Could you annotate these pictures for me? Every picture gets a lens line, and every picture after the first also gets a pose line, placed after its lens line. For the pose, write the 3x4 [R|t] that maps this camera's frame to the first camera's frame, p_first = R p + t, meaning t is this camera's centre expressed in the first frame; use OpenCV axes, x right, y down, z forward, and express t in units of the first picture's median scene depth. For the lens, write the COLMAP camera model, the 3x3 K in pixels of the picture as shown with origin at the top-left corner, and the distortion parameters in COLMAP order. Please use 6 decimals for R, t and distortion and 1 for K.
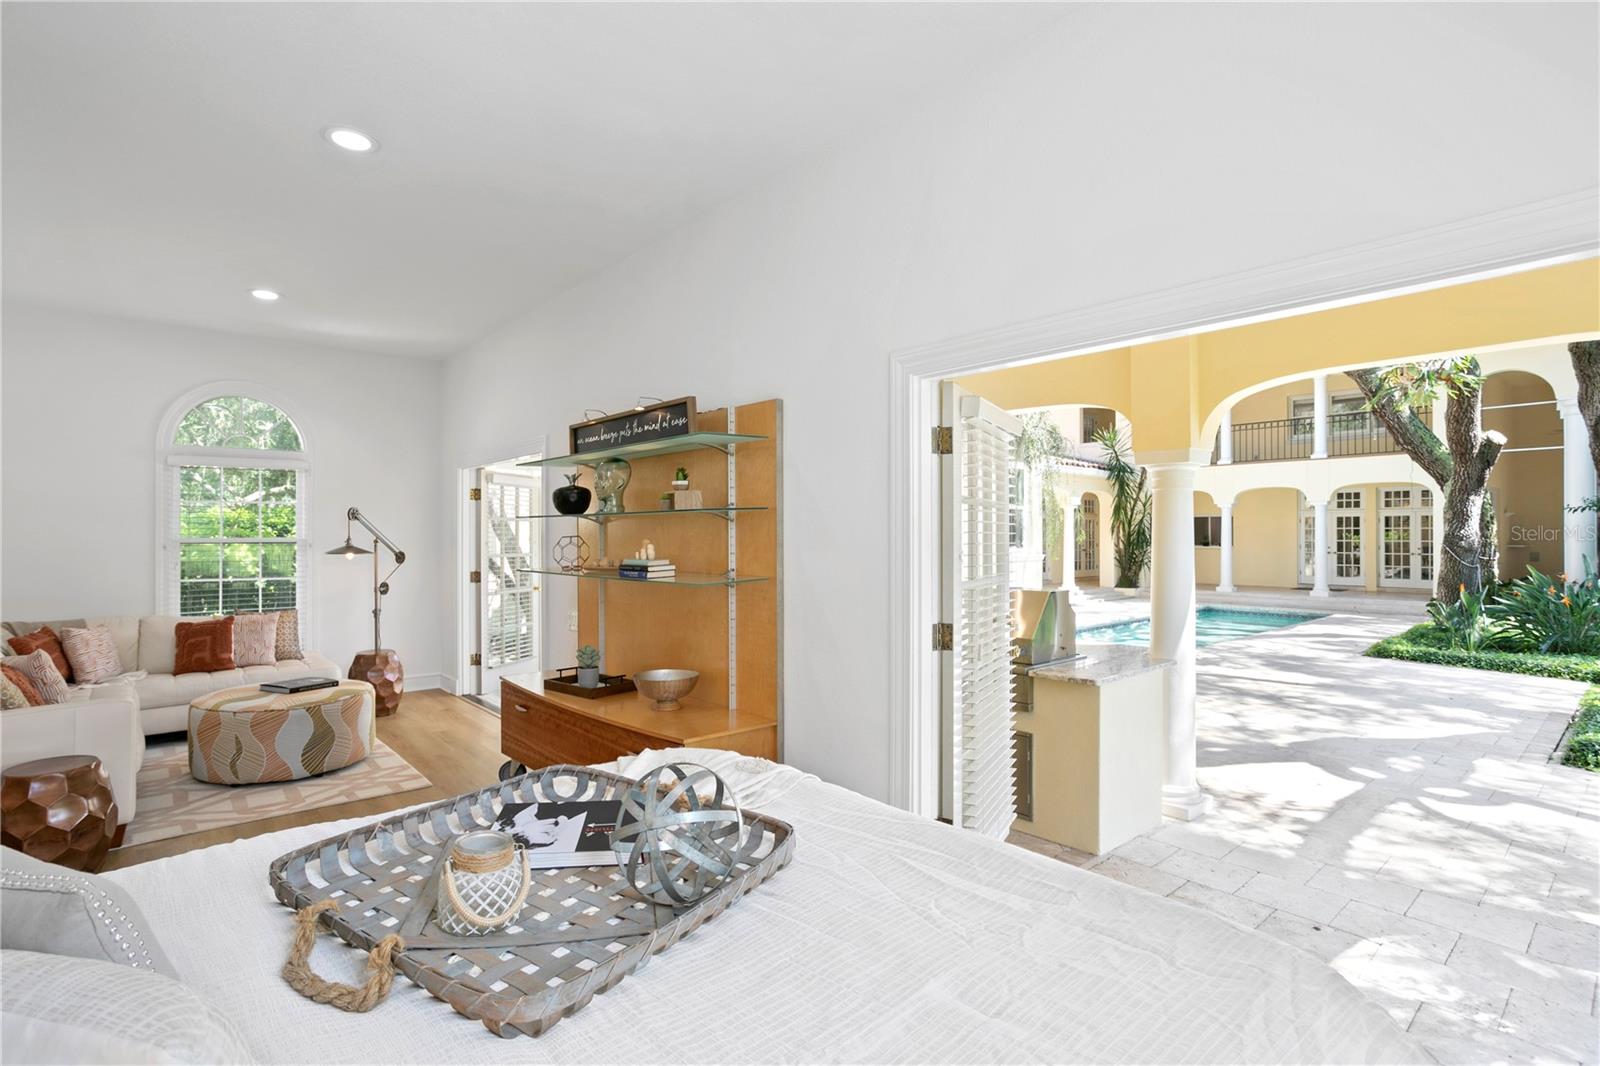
lens RADIAL K [[807.4, 0, 800.0], [0, 807.4, 533.0], [0, 0, 1]] dist [-0.000240, -0.000048]
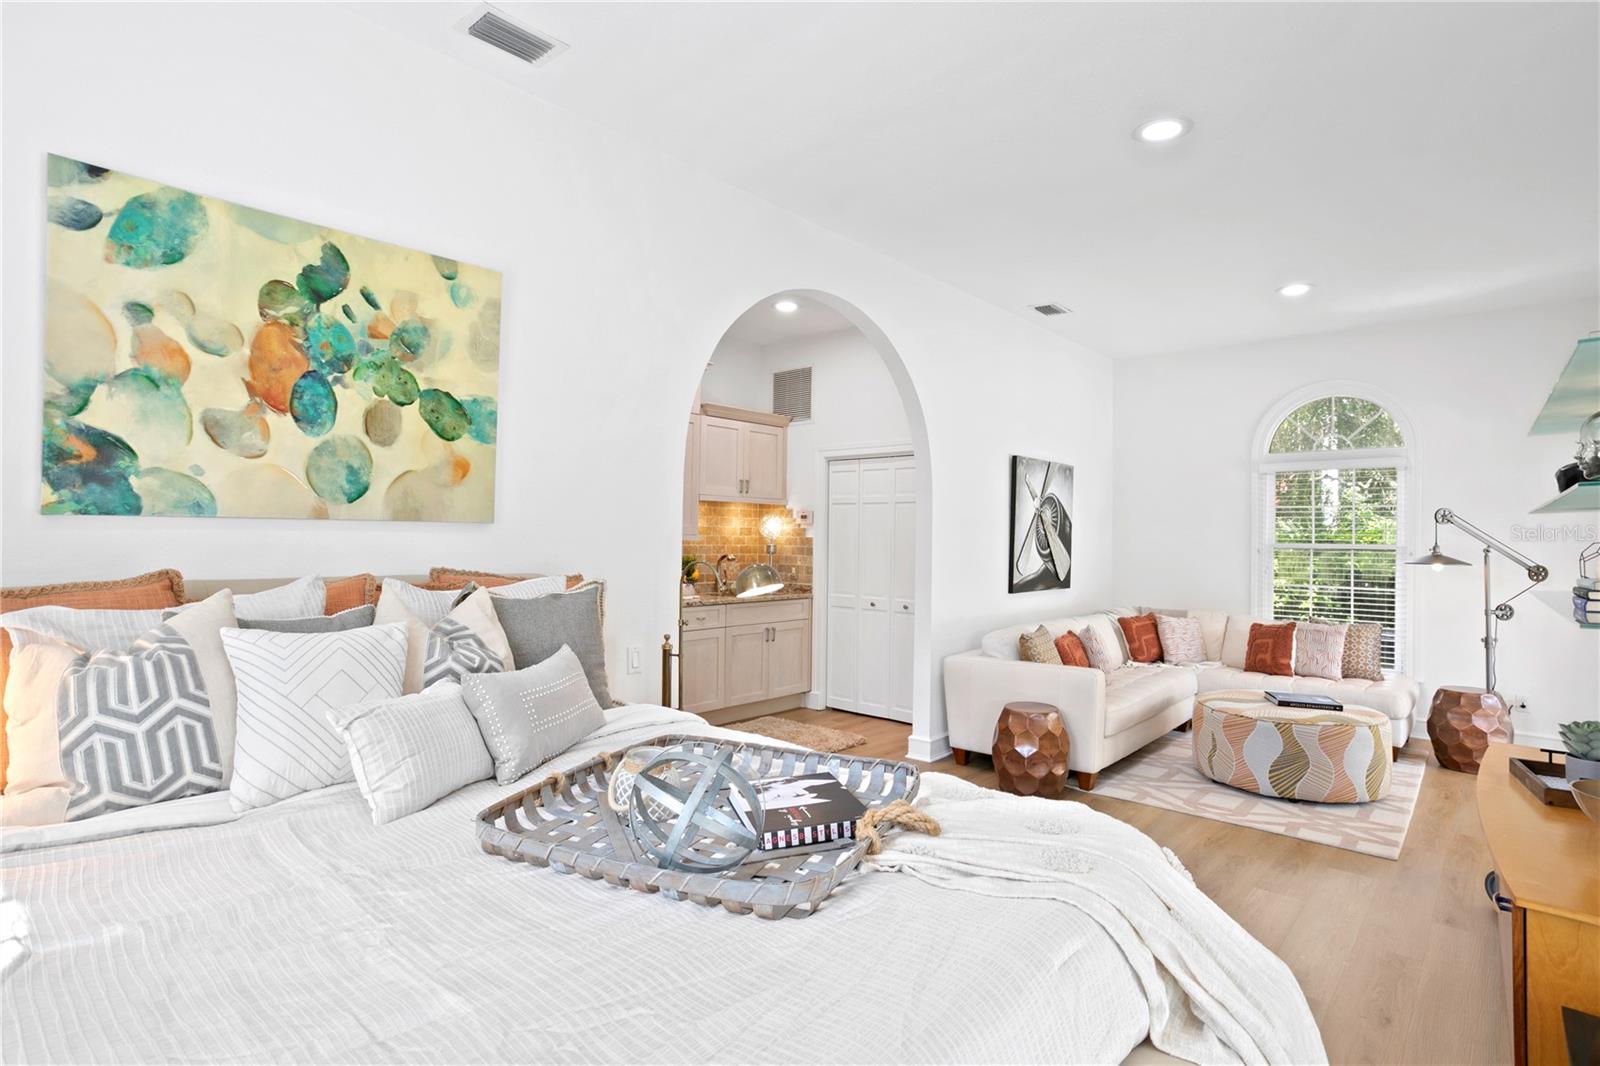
lens RADIAL K [[807.3, 0, 756.0], [0, 807.3, 538.1], [0, 0, 1]] dist [0.037389, -0.000272]
pose [[0.117422, 0.004636, -0.993071, 0.231784], [-0.011604, 0.999927, 0.003296, 0.004878], [0.993014, 0.011136, 0.117467, 0.249371]]
